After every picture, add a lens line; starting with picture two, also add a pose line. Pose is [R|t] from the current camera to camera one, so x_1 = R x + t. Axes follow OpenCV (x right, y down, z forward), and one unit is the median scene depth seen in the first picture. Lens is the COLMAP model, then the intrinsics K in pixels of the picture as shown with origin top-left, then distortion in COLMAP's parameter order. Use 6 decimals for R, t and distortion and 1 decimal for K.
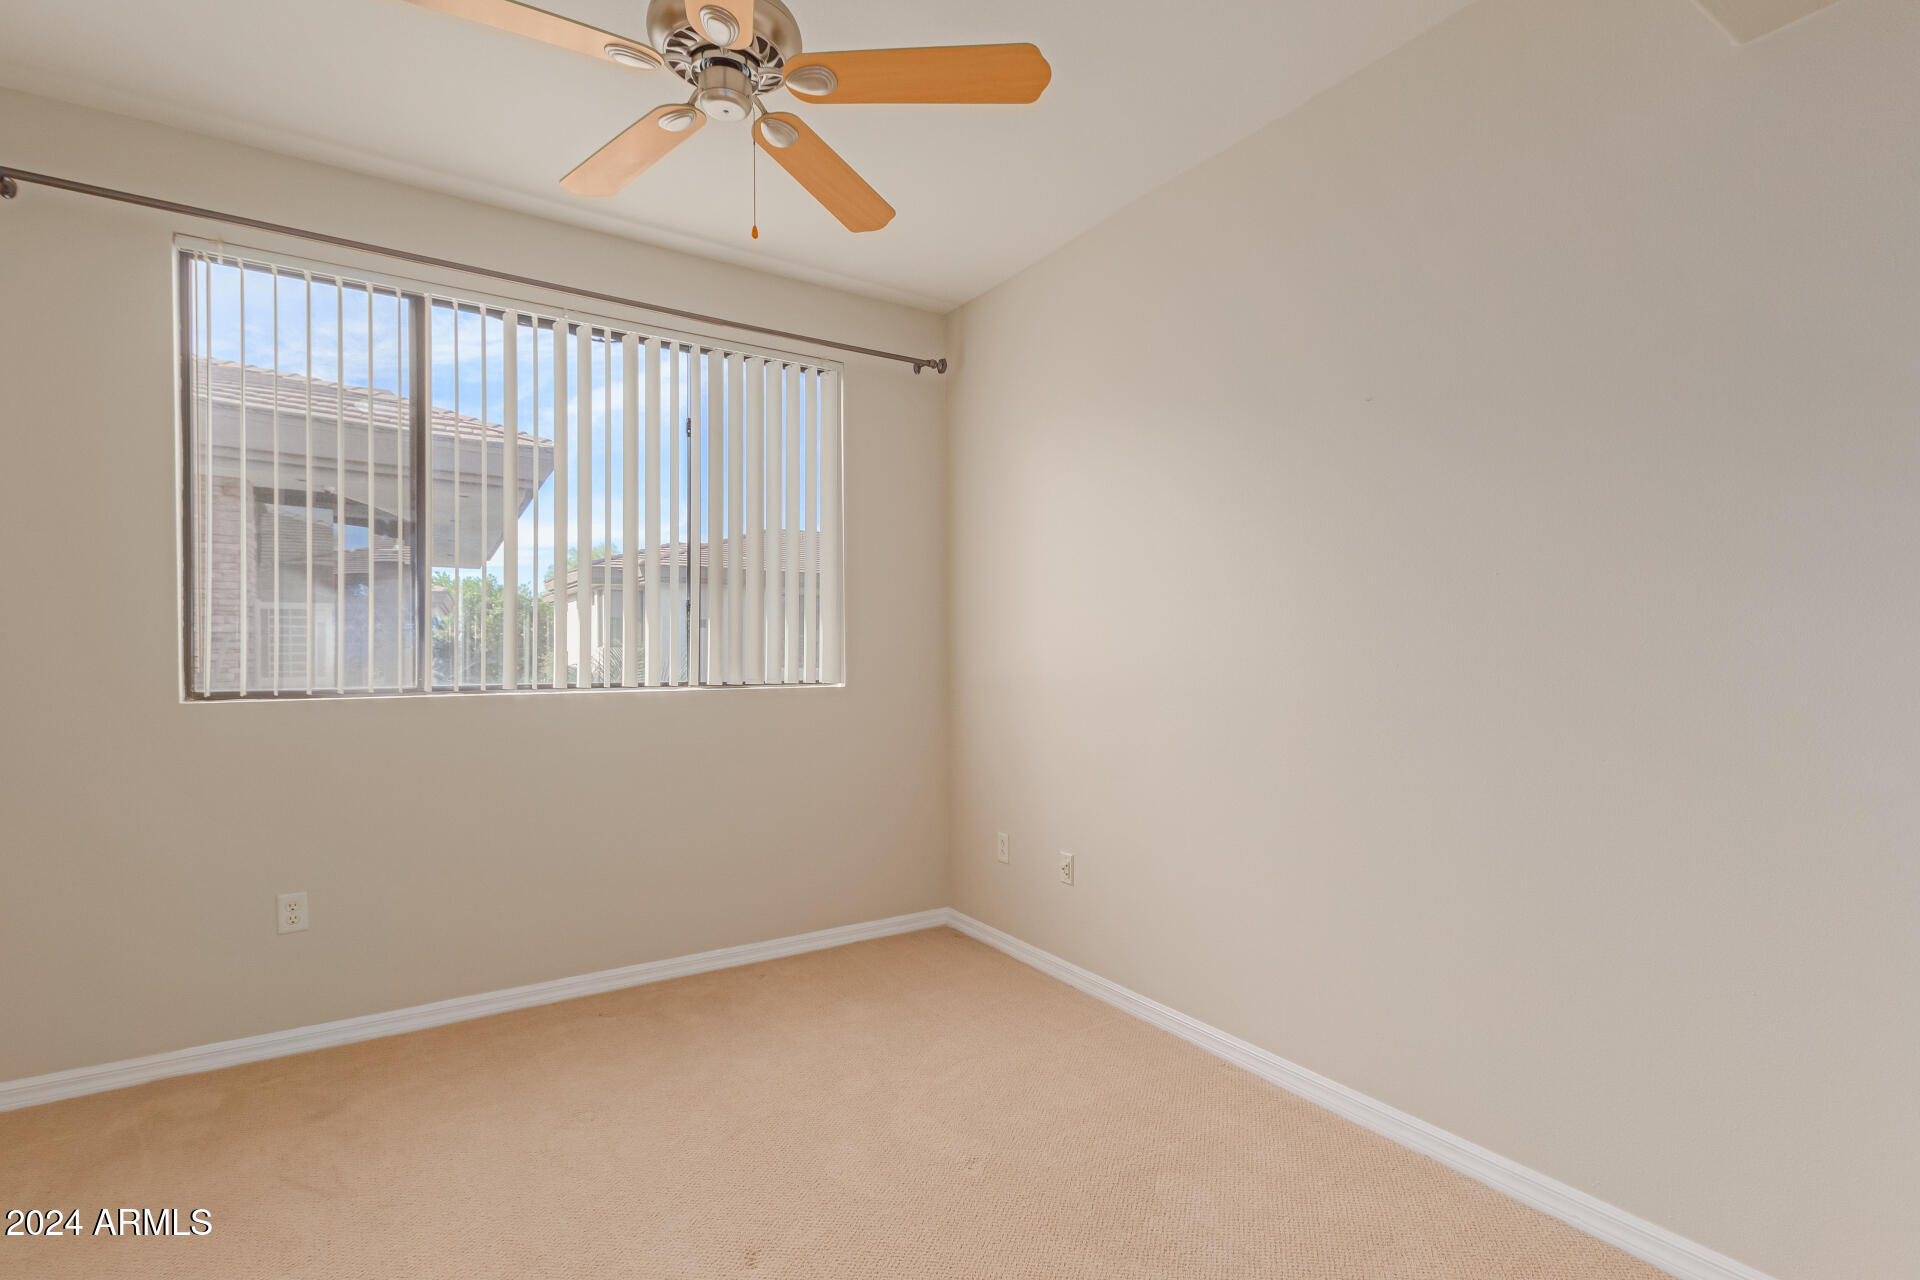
lens RADIAL K [[879.0, 0, 964.4], [0, 879.0, 662.6], [0, 0, 1]] dist [0.001769, -0.001104]
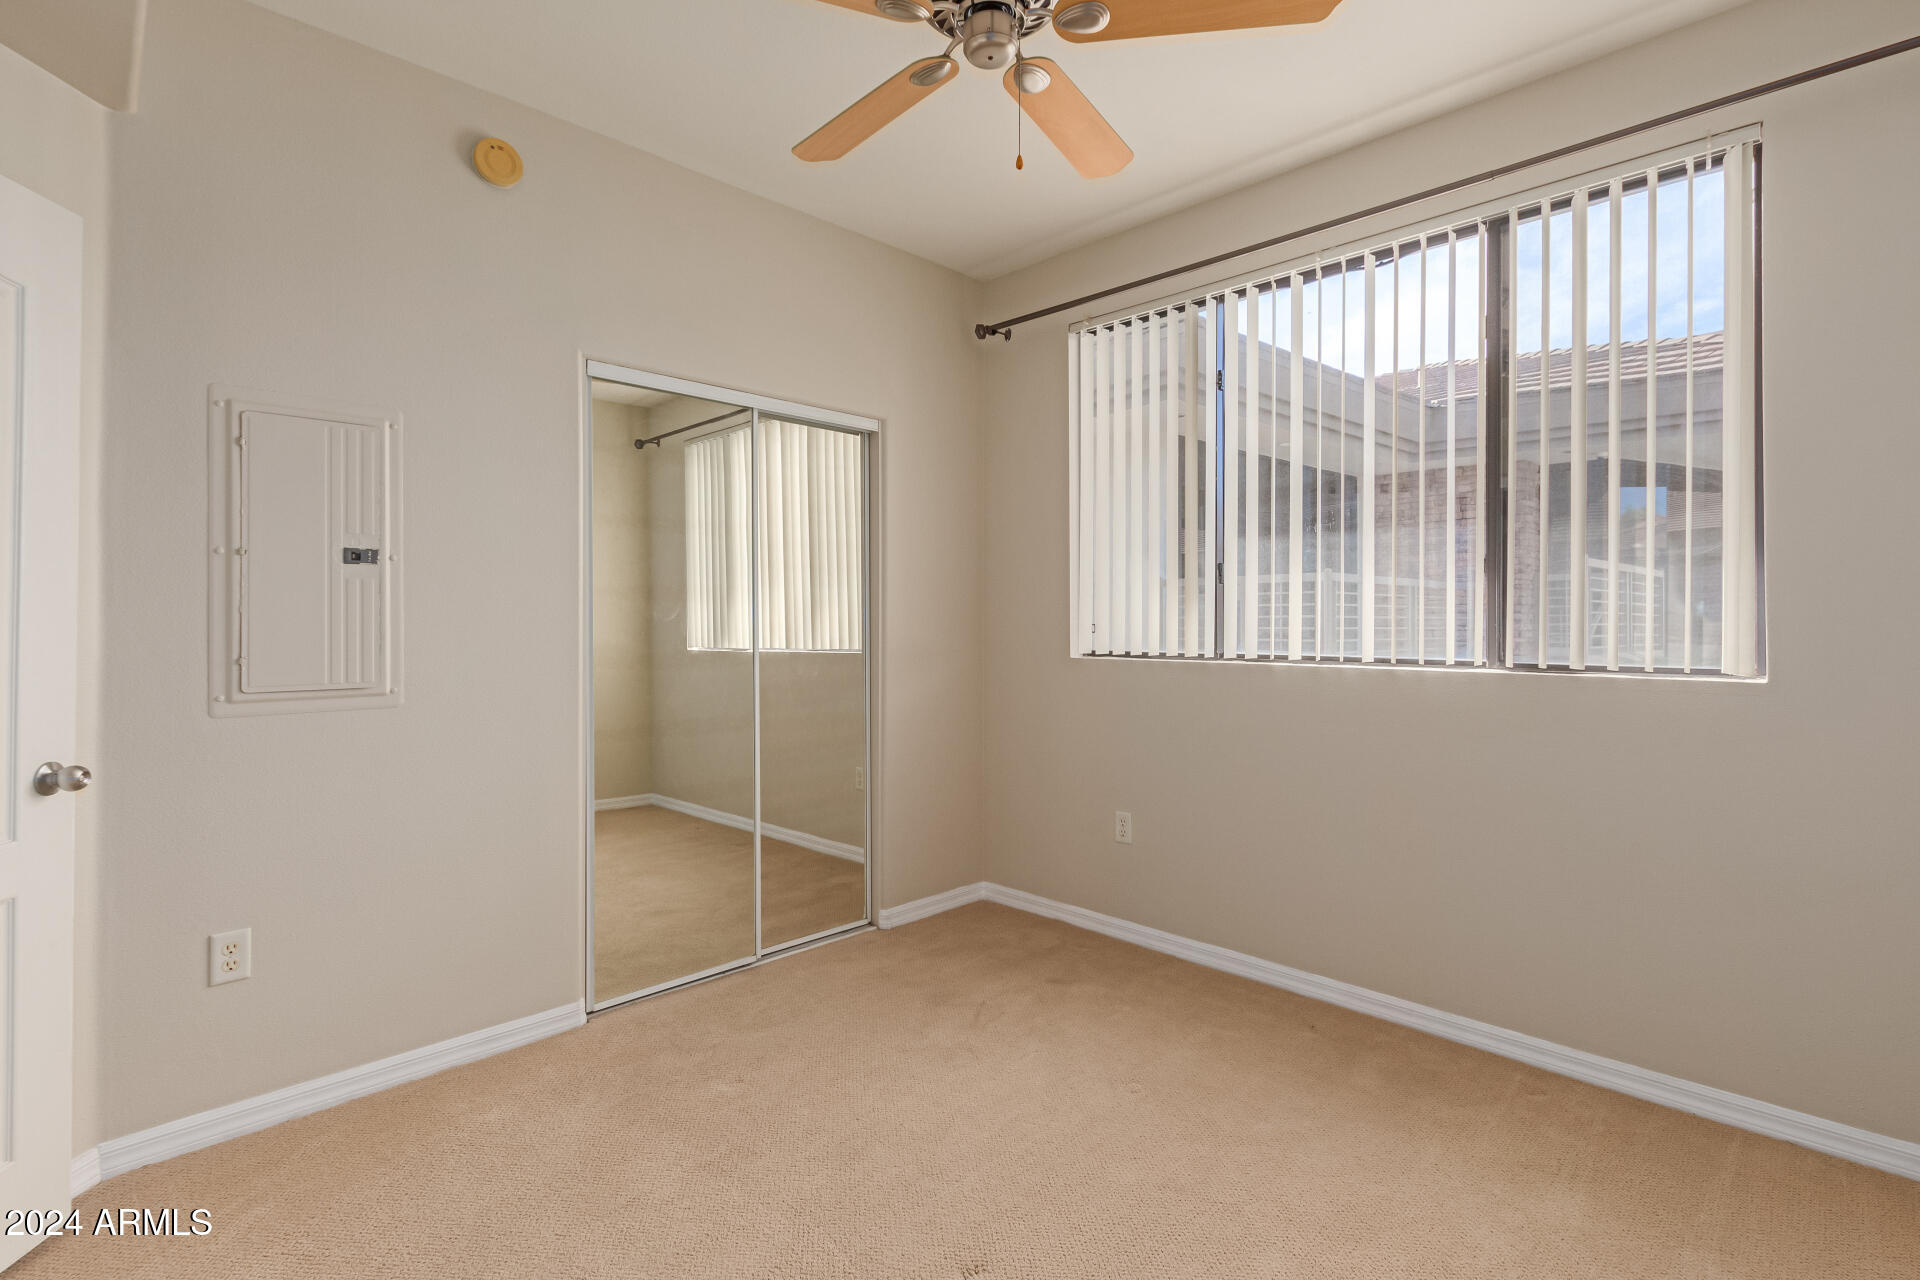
lens RADIAL K [[916.6, 0, 957.0], [0, 916.6, 626.2], [0, 0, 1]] dist [0.000460, -0.000593]
pose [[0.195420, 0.006077, -0.980701, 0.370417], [-0.018836, 0.999820, 0.002442, -0.001644], [0.980539, 0.017995, 0.195500, 0.392269]]
